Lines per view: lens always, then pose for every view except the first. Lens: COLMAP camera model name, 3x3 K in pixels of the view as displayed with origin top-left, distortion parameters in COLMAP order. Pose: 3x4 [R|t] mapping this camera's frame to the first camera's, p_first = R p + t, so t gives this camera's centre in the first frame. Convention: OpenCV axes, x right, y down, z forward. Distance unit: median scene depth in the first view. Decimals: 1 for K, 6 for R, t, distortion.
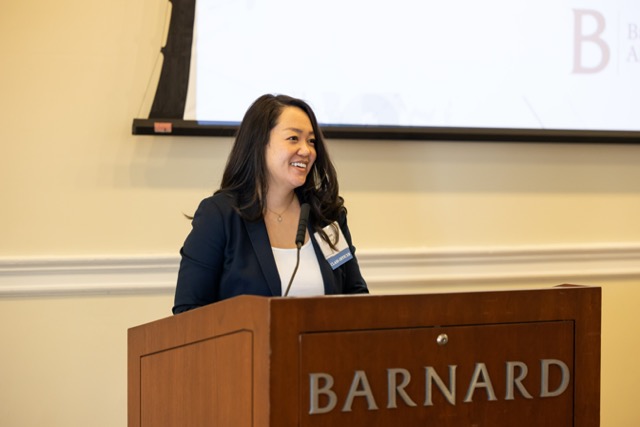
lens RADIAL K [[2256.7, 0, 320.3], [0, 2256.7, 214.8], [0, 0, 1]] dist [-0.073591, 0.000000]
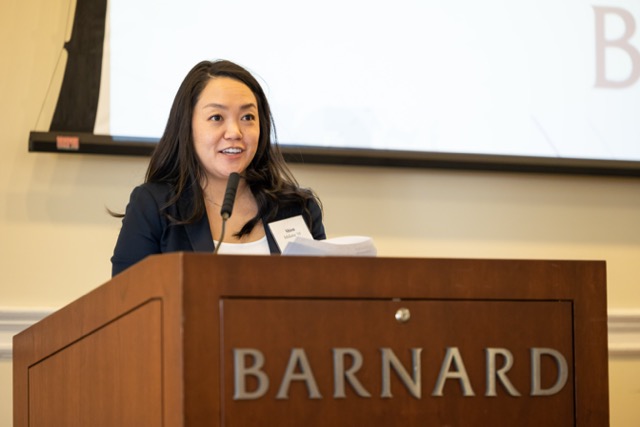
lens RADIAL K [[3016.0, 0, 320.0], [0, 3016.0, 212.2], [0, 0, 1]] dist [-0.021892, 0.000000]
pose [[0.999834, -0.018156, -0.001471, 0.026283], [0.017951, 0.995837, -0.089363, 0.110083], [0.003088, 0.089322, 0.995998, -0.061131]]
